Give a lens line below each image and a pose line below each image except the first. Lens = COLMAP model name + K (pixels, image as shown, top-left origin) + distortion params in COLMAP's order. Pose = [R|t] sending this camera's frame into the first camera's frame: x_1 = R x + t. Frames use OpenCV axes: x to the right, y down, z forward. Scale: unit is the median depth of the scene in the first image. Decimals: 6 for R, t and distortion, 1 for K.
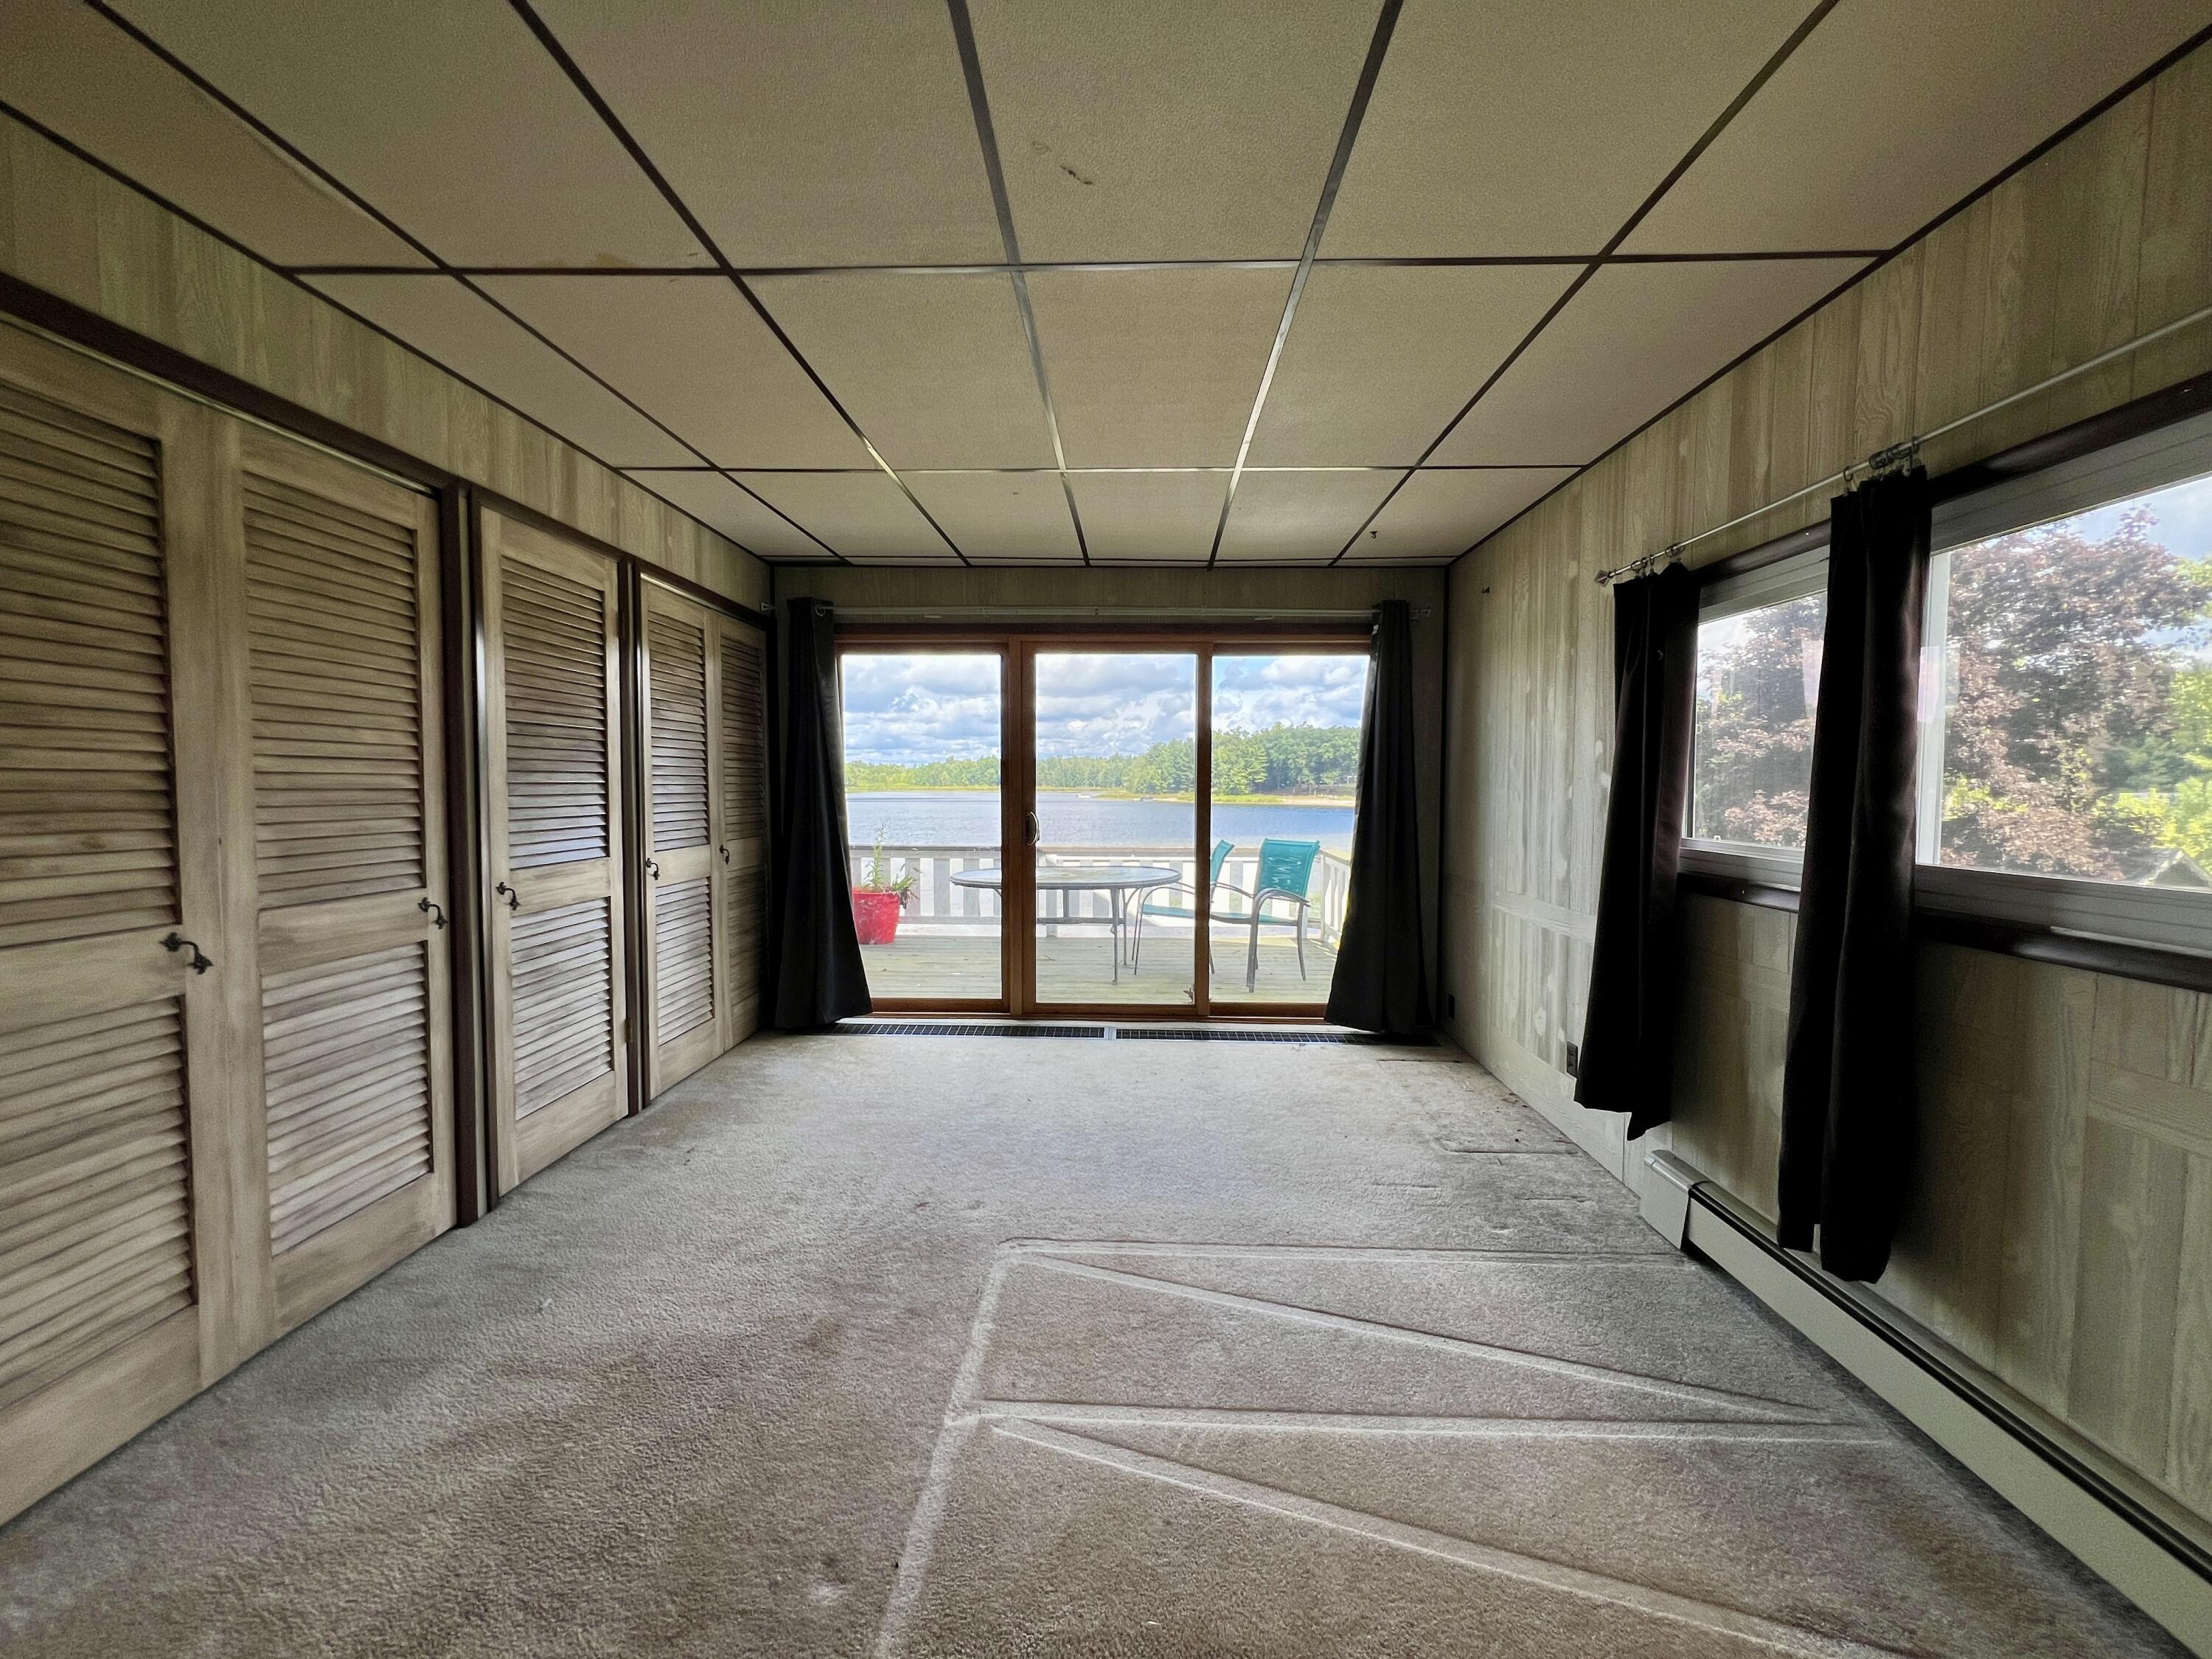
lens RADIAL K [[876.3, 0, 1107.2], [0, 876.3, 829.0], [0, 0, 1]] dist [0.000475, 0.000181]
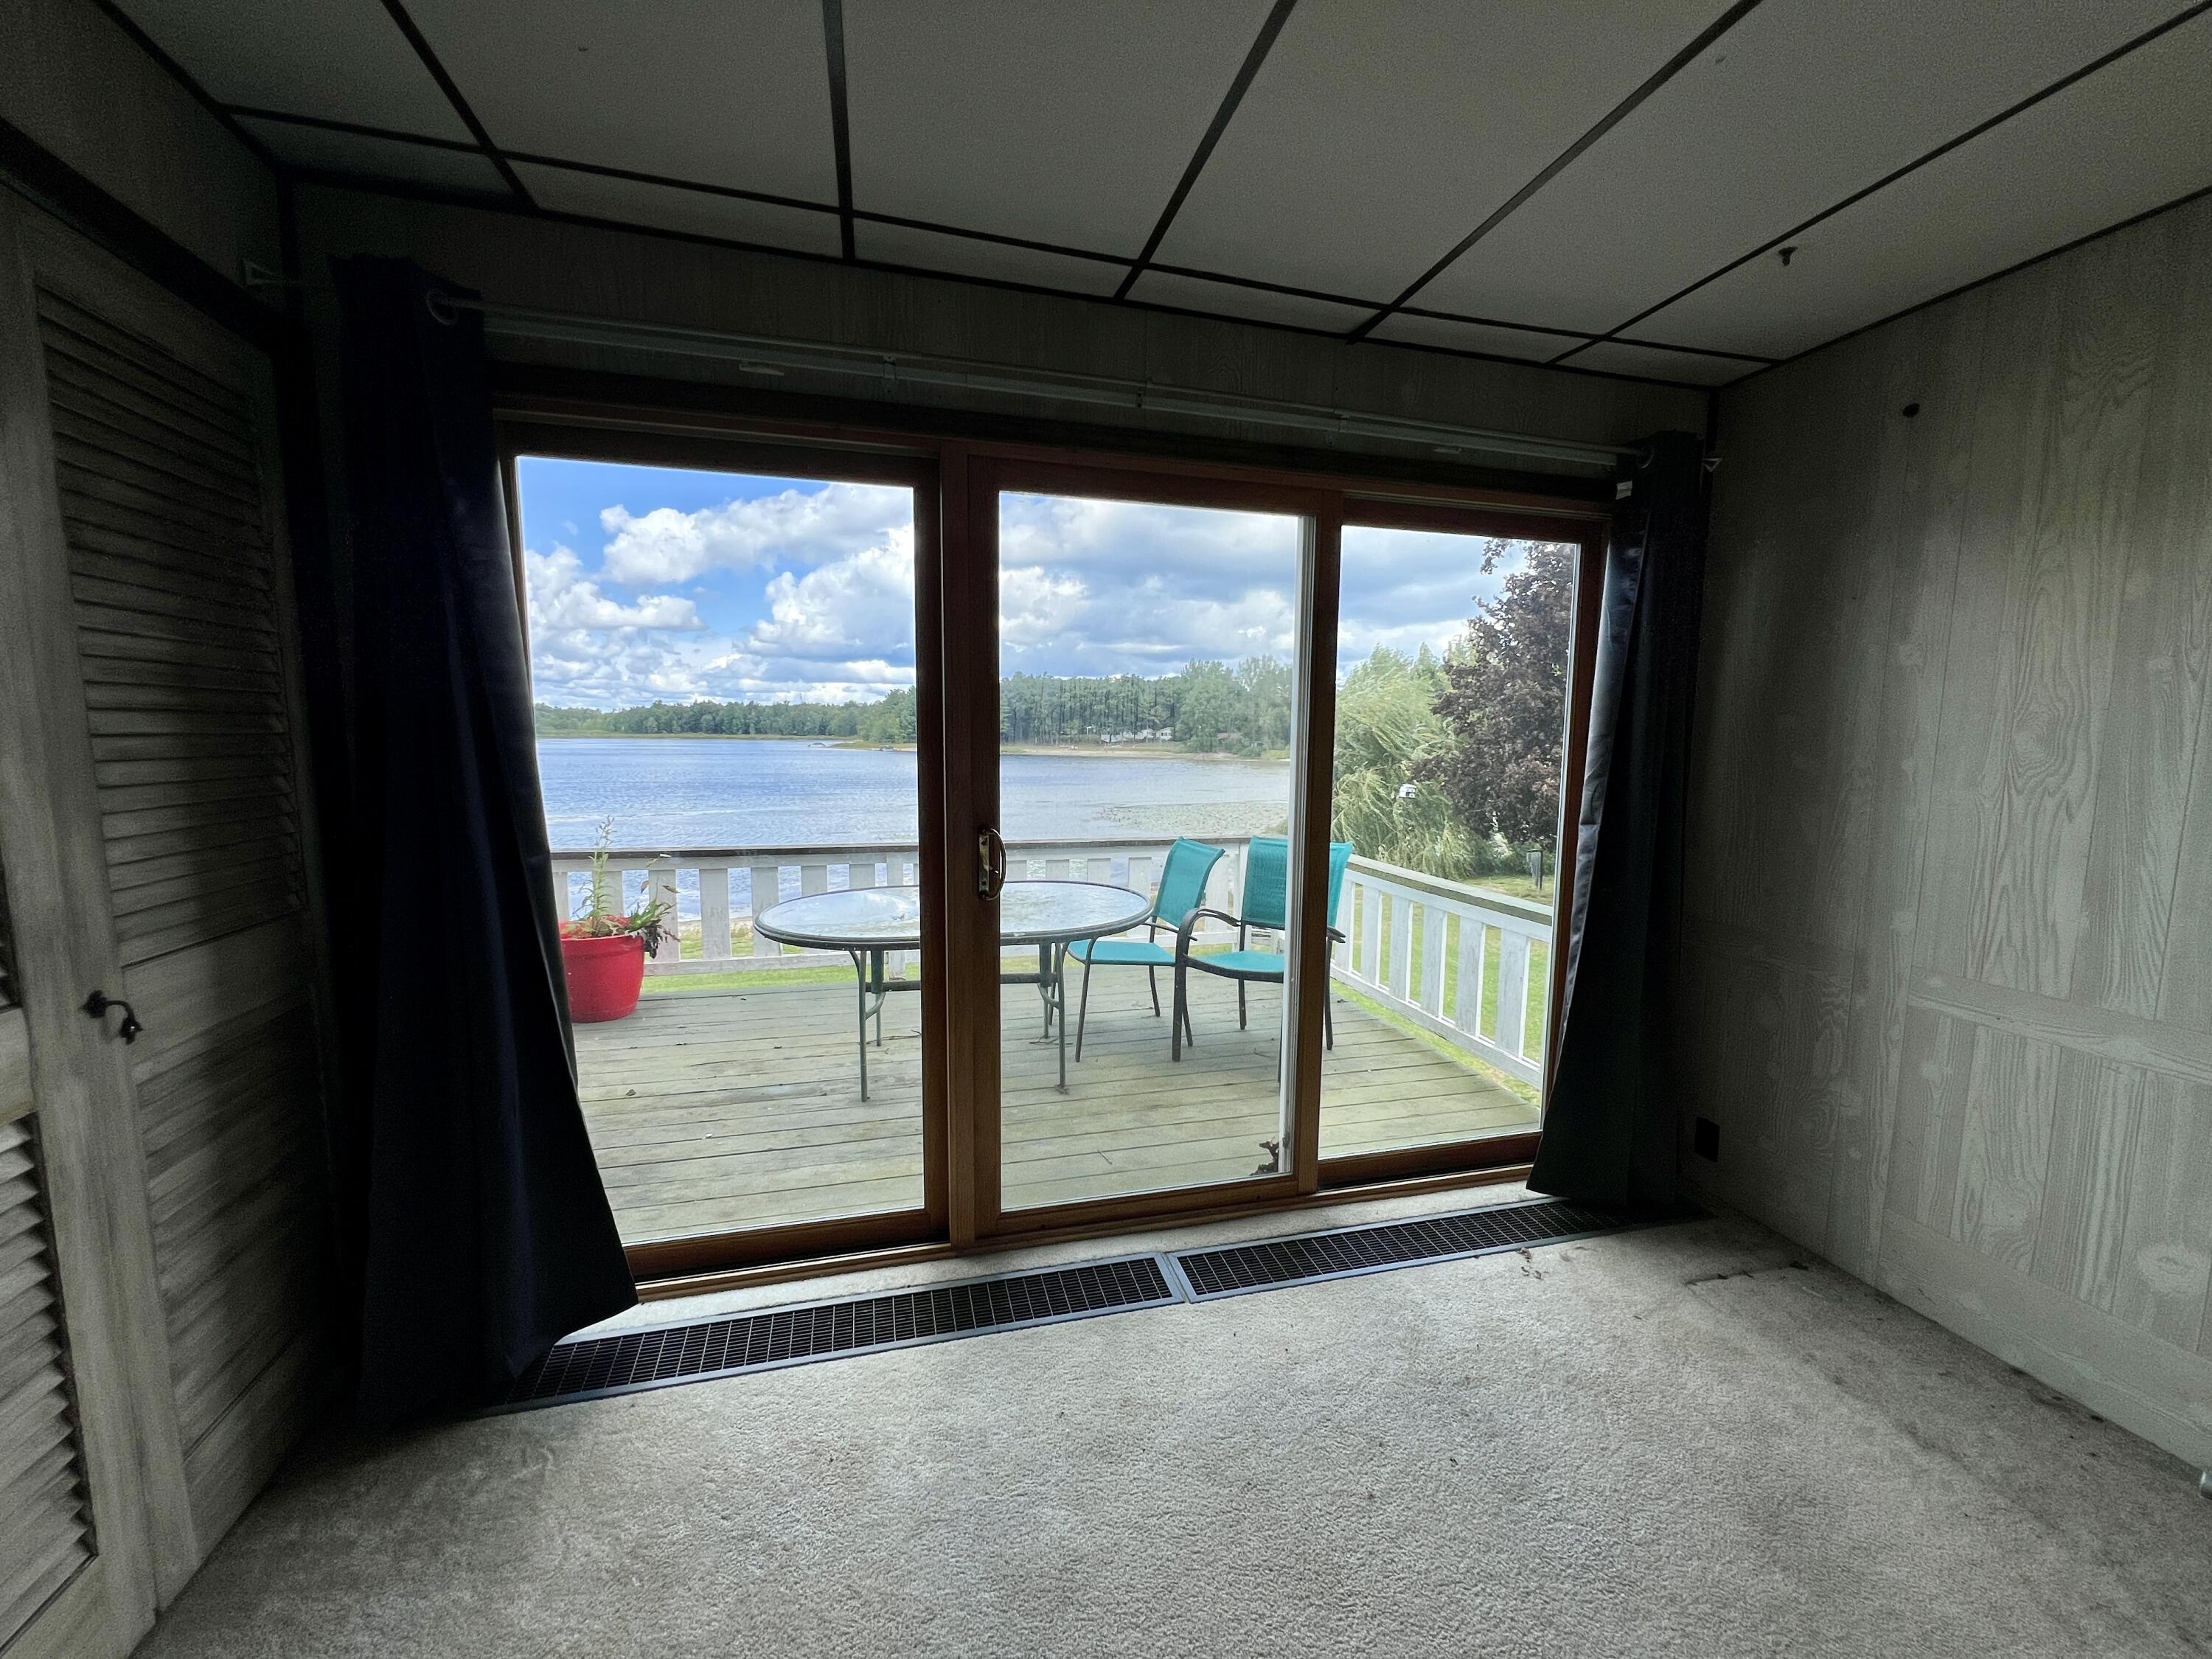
lens RADIAL K [[876.3, 0, 1102.9], [0, 876.3, 831.4], [0, 0, 1]] dist [0.000475, 0.000181]
pose [[0.957346, -0.024039, 0.287942, -0.167358], [0.006513, 0.998075, 0.061671, -0.047408], [-0.288870, -0.057165, 0.955660, 0.534953]]
